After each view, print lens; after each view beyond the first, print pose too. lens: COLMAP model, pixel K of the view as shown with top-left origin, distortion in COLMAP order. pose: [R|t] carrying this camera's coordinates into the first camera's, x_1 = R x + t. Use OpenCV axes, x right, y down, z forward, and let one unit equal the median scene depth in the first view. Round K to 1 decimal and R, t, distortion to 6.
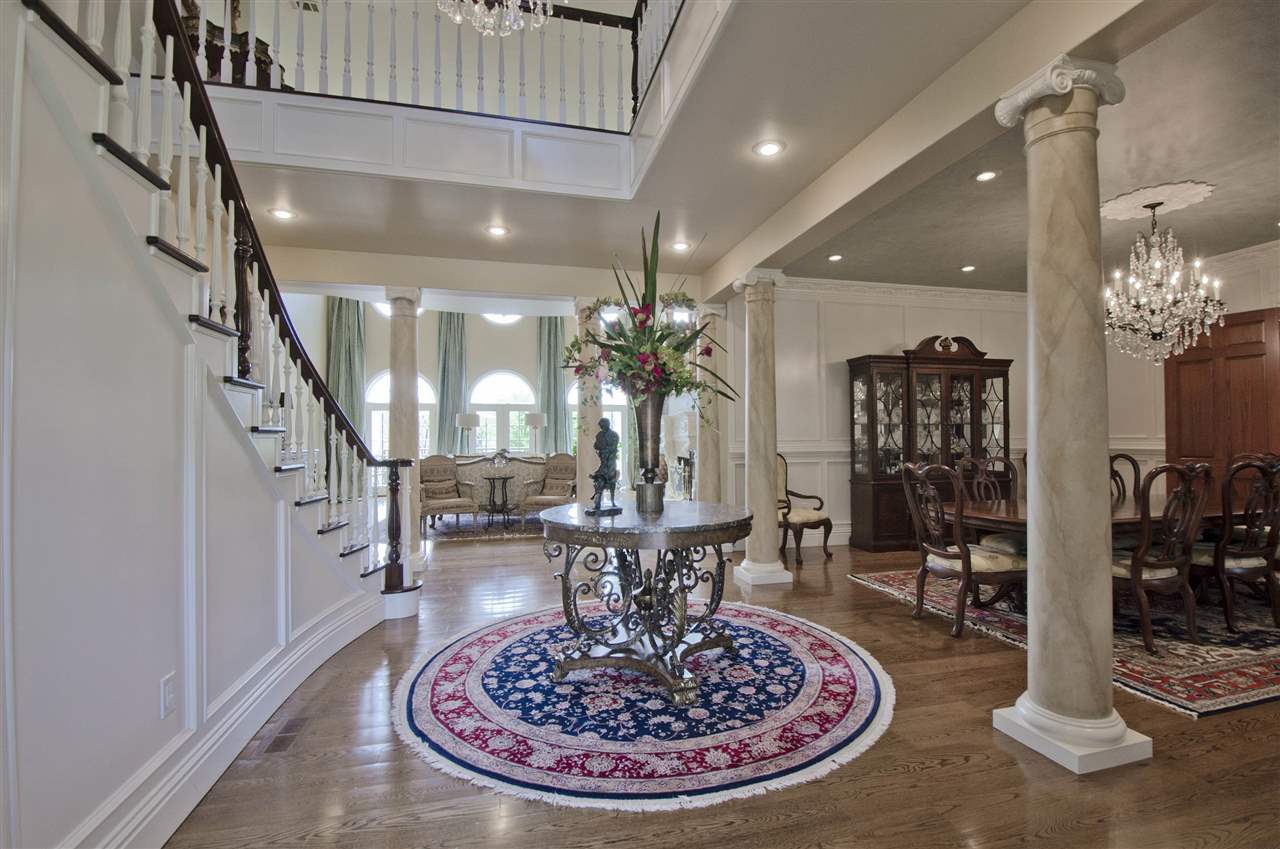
lens RADIAL K [[545.8, 0, 640.0], [0, 545.8, 424.5], [0, 0, 1]] dist [-0.021549, -0.000179]
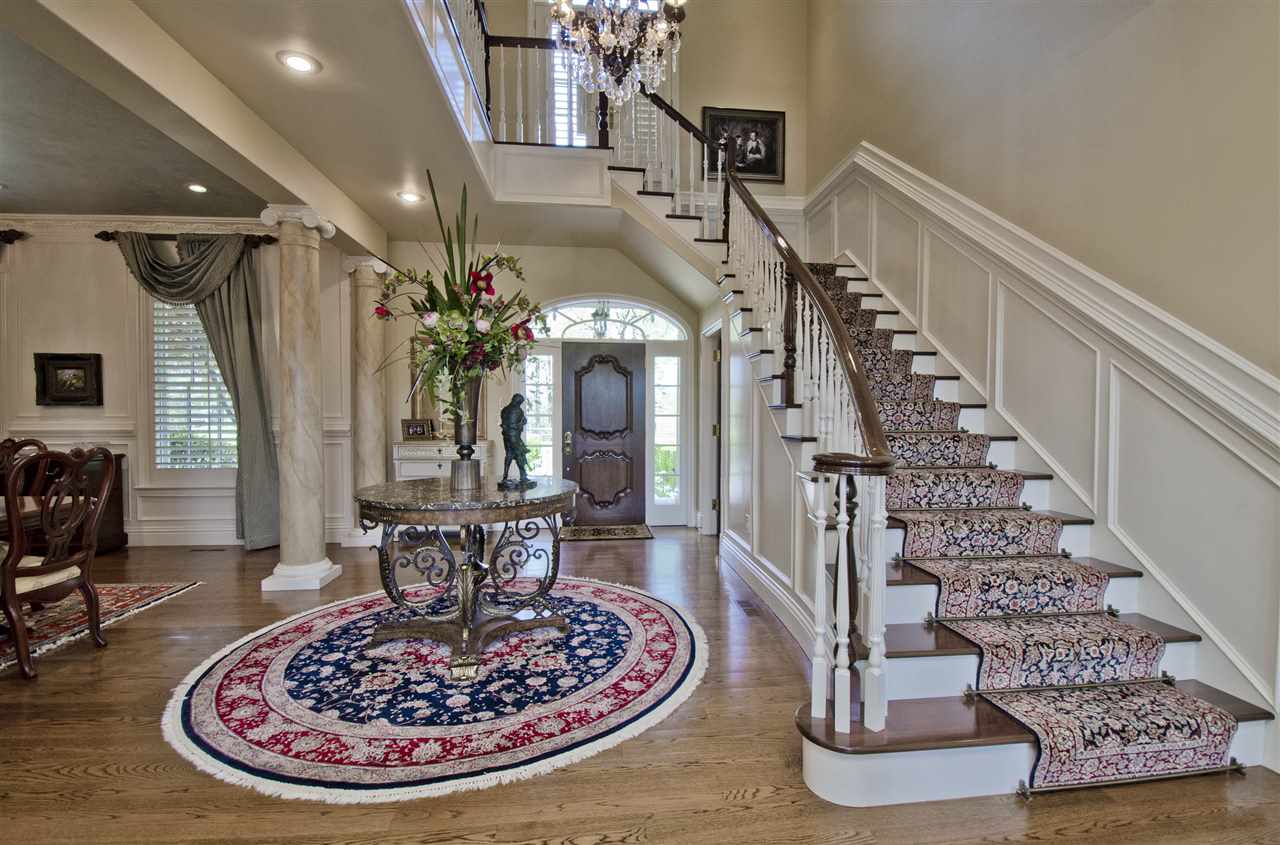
lens RADIAL K [[545.8, 0, 640.0], [0, 545.8, 422.5], [0, 0, 1]] dist [-0.021549, -0.000179]
pose [[-0.988957, 0.001615, 0.148193, -0.431086], [0.000238, 0.999957, -0.009314, 0.050598], [-0.148201, -0.009176, -0.988915, 1.908657]]
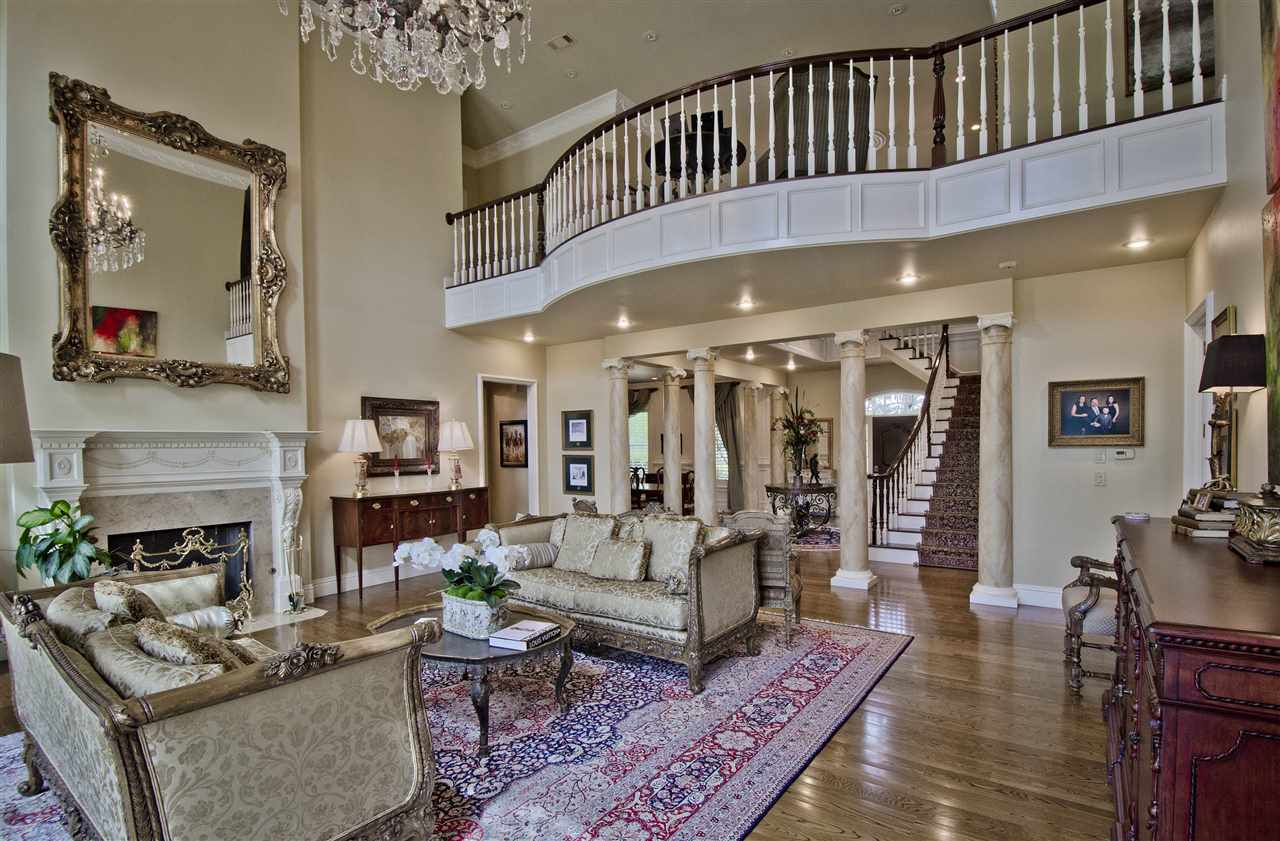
lens RADIAL K [[610.7, 0, 643.9], [0, 610.7, 458.5], [0, 0, 1]] dist [0.000146, 0.000082]
pose [[-0.634238, -0.003321, 0.773131, -1.911678], [0.000166, 0.999990, 0.004431, 0.004345], [-0.773138, 0.002938, -0.634231, 3.631199]]
